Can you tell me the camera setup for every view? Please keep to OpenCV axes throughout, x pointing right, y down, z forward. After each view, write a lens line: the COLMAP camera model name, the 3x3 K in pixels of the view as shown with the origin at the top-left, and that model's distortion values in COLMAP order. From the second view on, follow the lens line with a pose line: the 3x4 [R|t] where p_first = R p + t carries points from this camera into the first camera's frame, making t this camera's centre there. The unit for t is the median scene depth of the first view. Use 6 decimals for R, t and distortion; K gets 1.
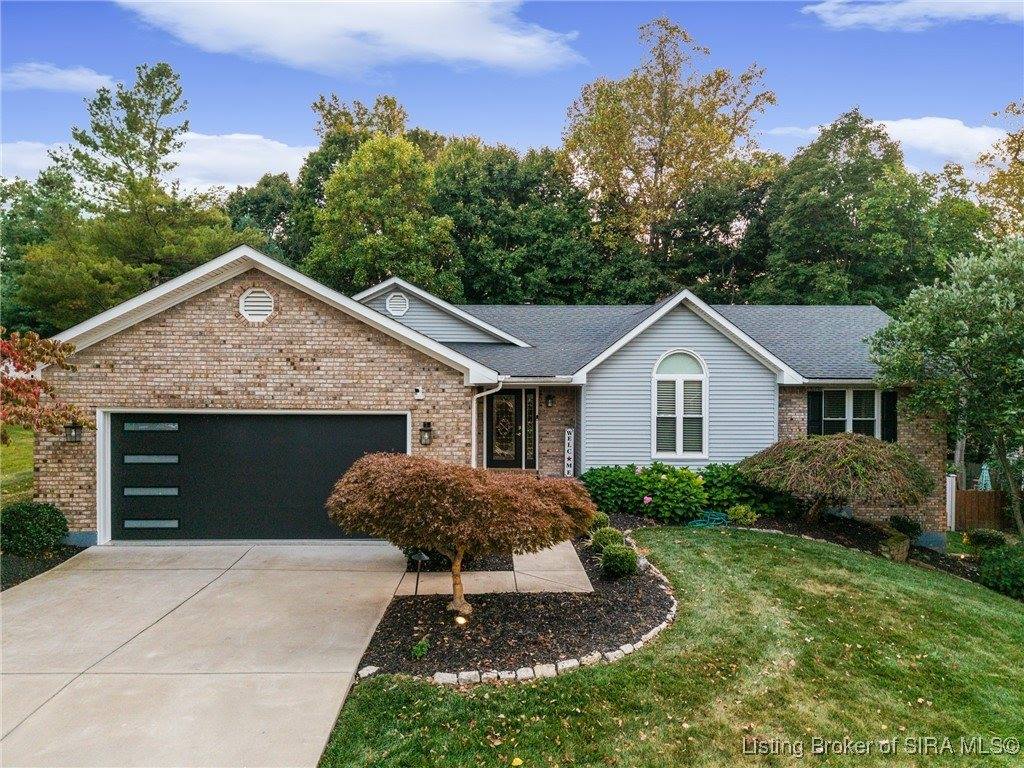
lens RADIAL K [[689.2, 0, 514.2], [0, 689.2, 393.8], [0, 0, 1]] dist [0.061075, -0.072217]
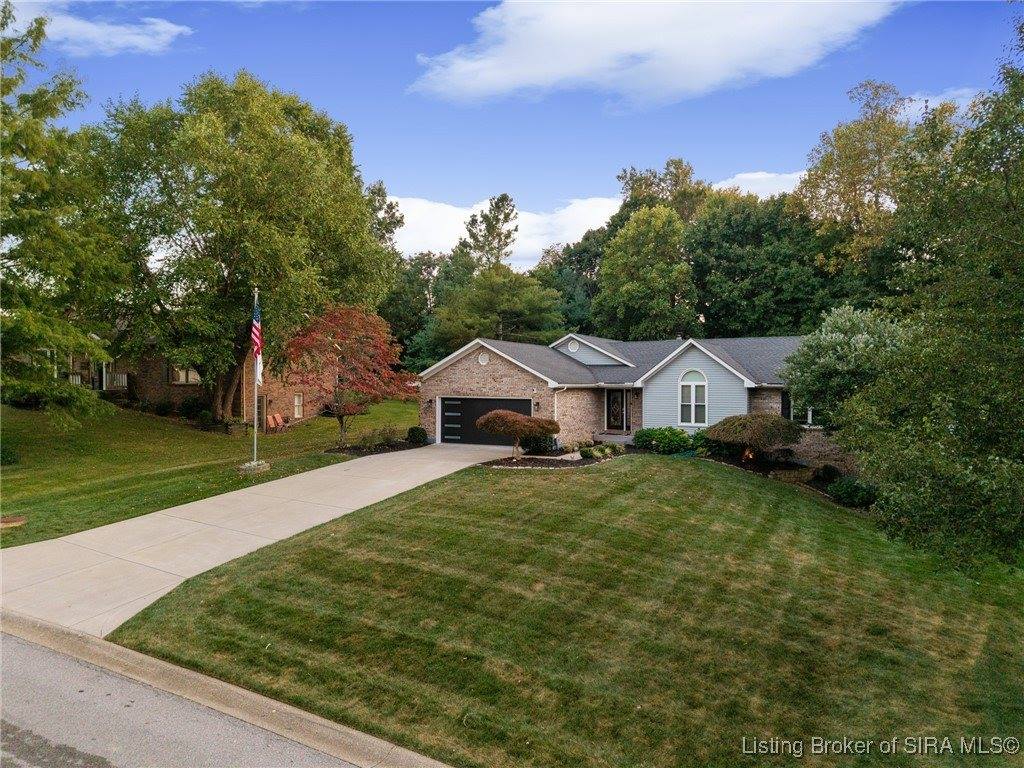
lens RADIAL K [[684.3, 0, 515.2], [0, 684.3, 391.7], [0, 0, 1]] dist [0.076763, -0.105197]
pose [[0.862246, 0.006732, -0.506444, 0.728552], [-0.006620, 0.999976, 0.002022, -0.001908], [0.506446, 0.001609, 0.862270, -0.832684]]
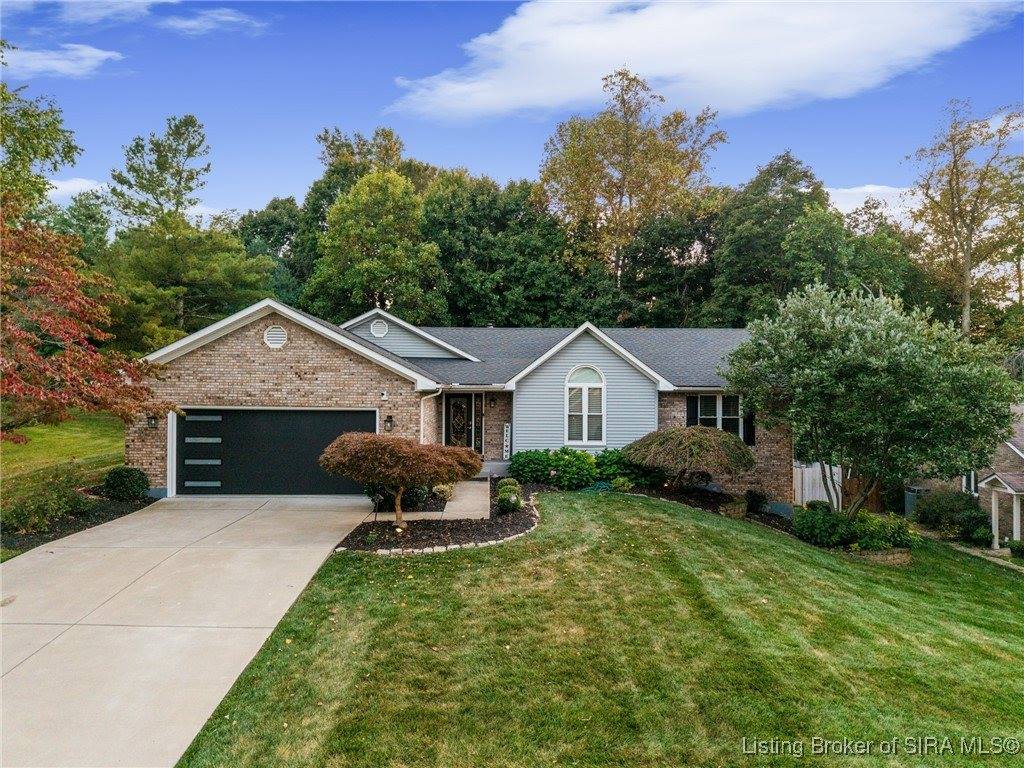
lens RADIAL K [[684.3, 0, 515.2], [0, 684.3, 391.7], [0, 0, 1]] dist [0.076763, -0.105197]
pose [[0.999991, 0.003302, -0.002590, 0.098530], [-0.003330, 0.999938, -0.010605, 0.003045], [0.002555, 0.010613, 0.999940, -0.318460]]
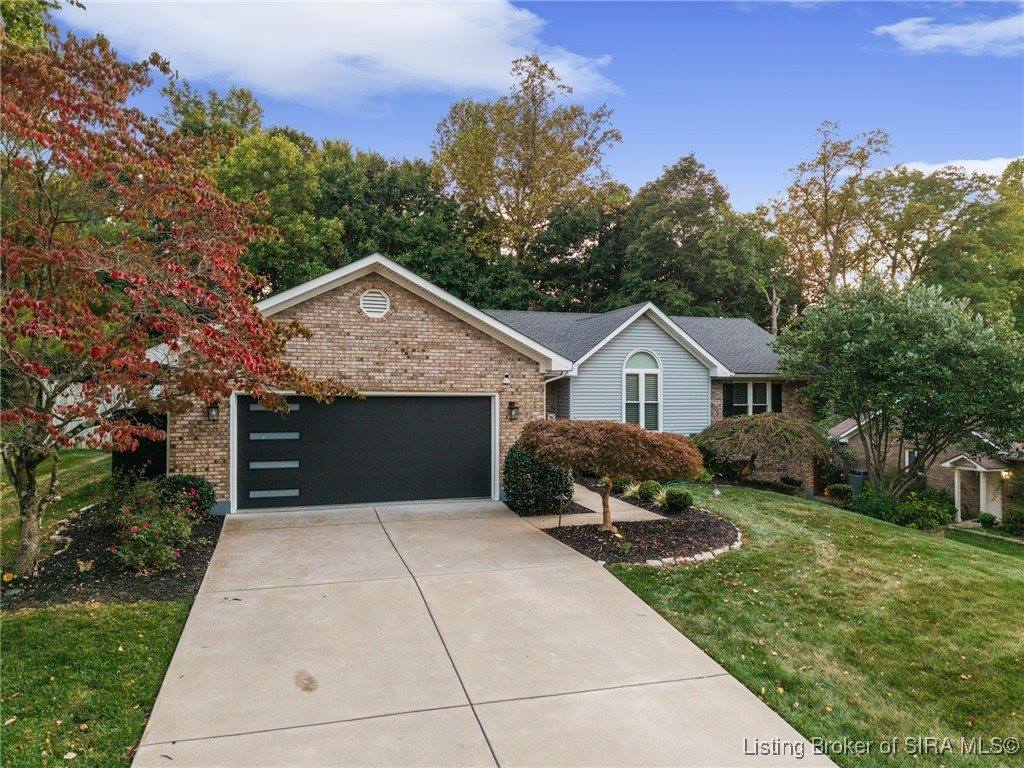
lens RADIAL K [[689.2, 0, 514.2], [0, 689.2, 393.8], [0, 0, 1]] dist [0.061075, -0.072217]
pose [[0.960169, -0.001622, 0.279417, -0.313106], [0.003762, 0.999968, -0.007121, 0.023527], [-0.279396, 0.007889, 0.960144, -0.130599]]
